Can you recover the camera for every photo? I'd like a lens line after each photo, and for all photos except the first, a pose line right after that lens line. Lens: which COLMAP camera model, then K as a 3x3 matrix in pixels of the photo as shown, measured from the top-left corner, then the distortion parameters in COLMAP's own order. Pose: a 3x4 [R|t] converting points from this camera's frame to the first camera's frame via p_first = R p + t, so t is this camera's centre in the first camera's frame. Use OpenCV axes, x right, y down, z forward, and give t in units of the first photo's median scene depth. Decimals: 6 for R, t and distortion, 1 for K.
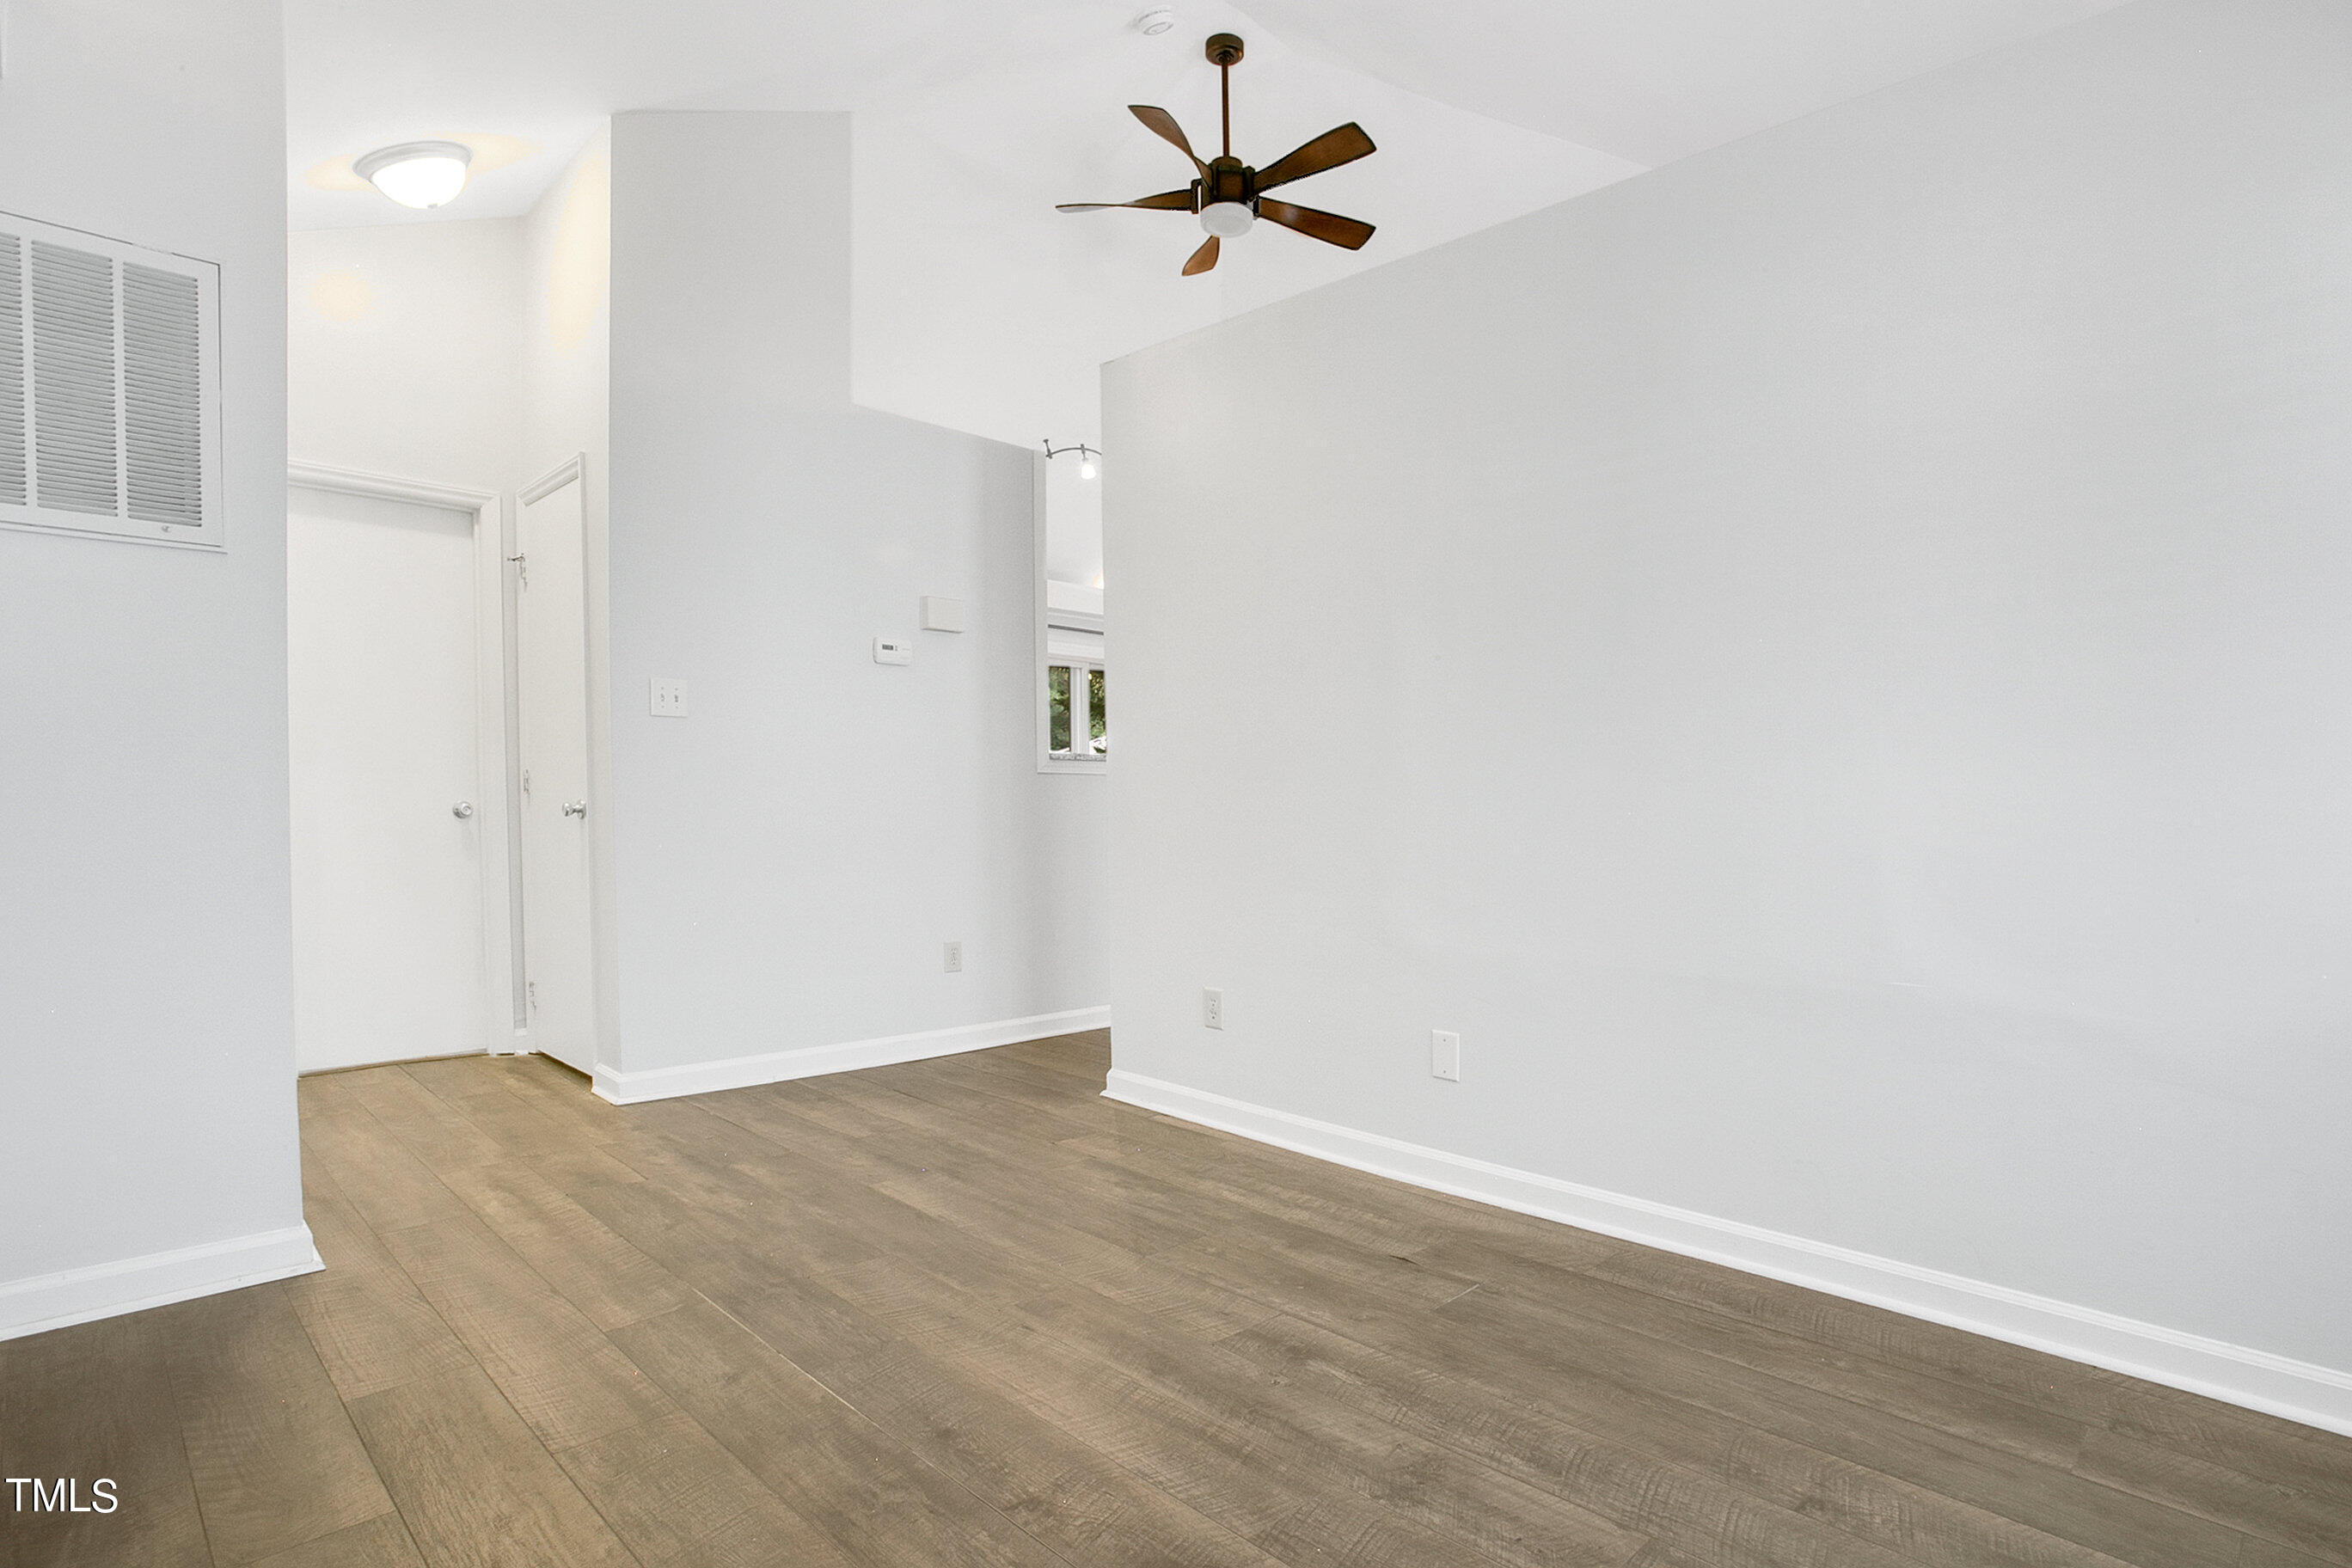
lens RADIAL K [[1185.6, 0, 1171.4], [0, 1185.6, 760.2], [0, 0, 1]] dist [-0.055503, 0.021429]
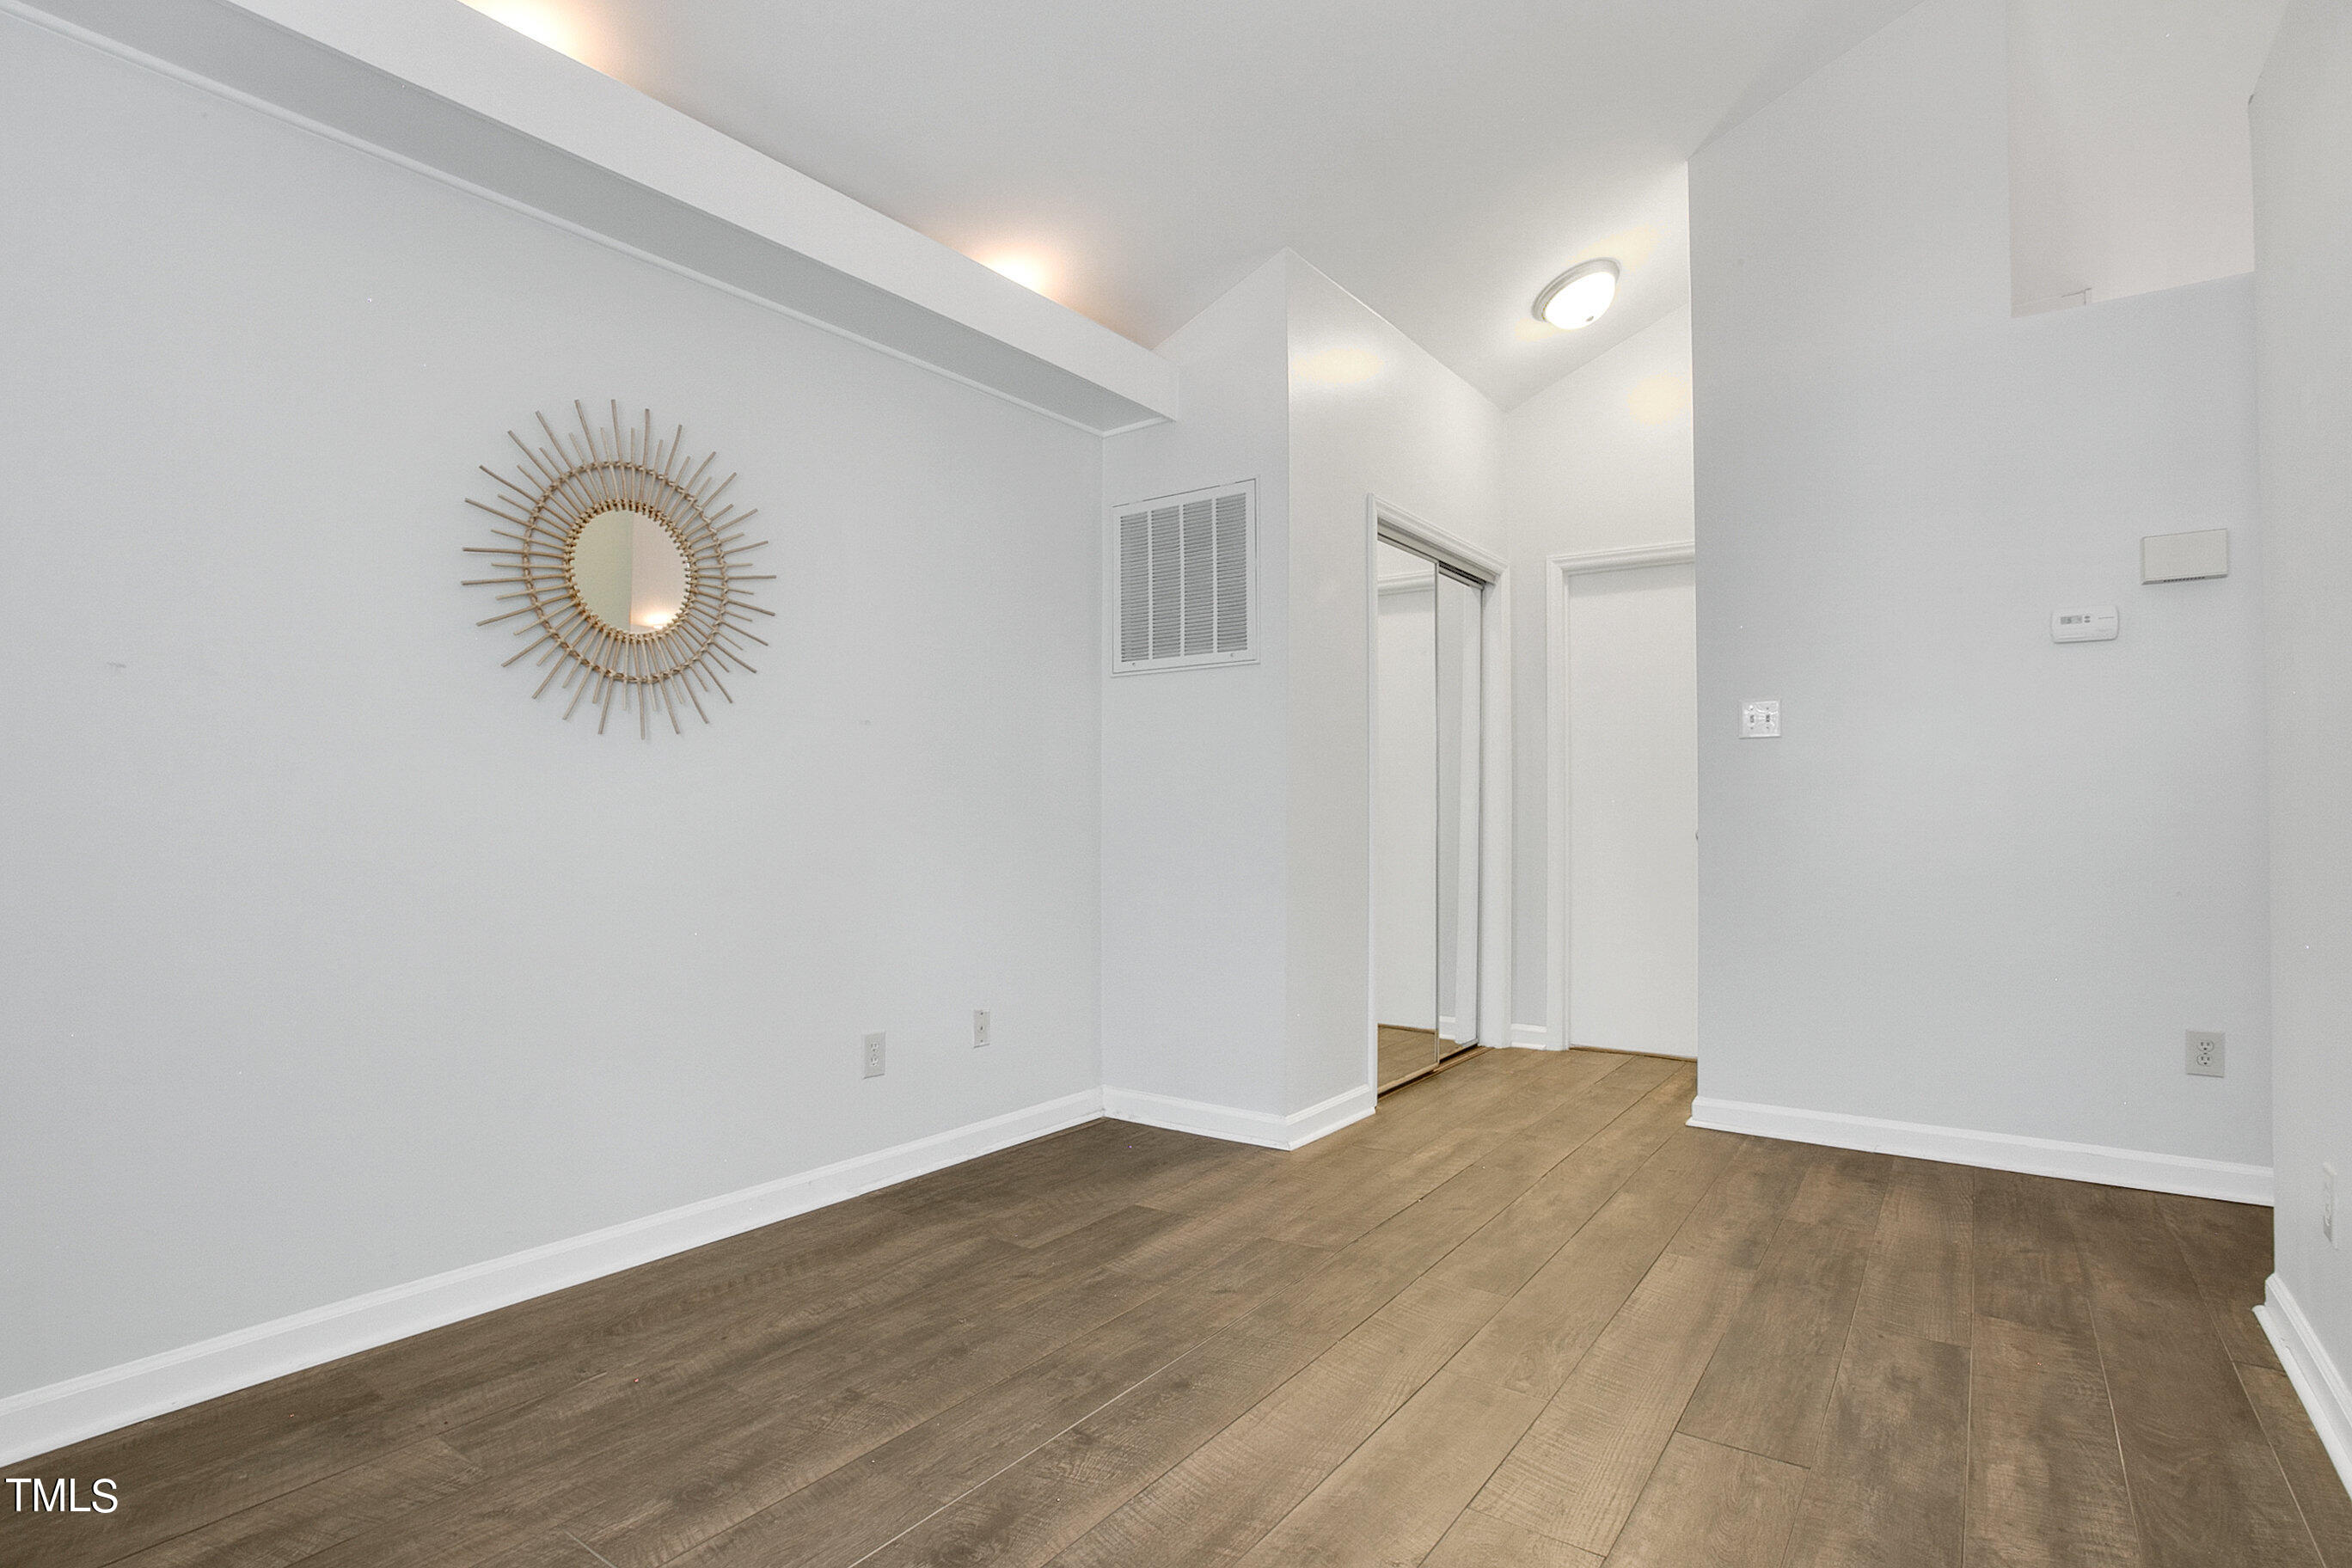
lens RADIAL K [[1185.6, 0, 1171.4], [0, 1185.6, 760.2], [0, 0, 1]] dist [-0.055503, 0.021429]
pose [[0.175093, -0.059423, -0.982757, 0.603614], [0.035457, 0.997910, -0.054022, 0.026156], [0.983913, -0.025387, 0.176834, 0.518018]]
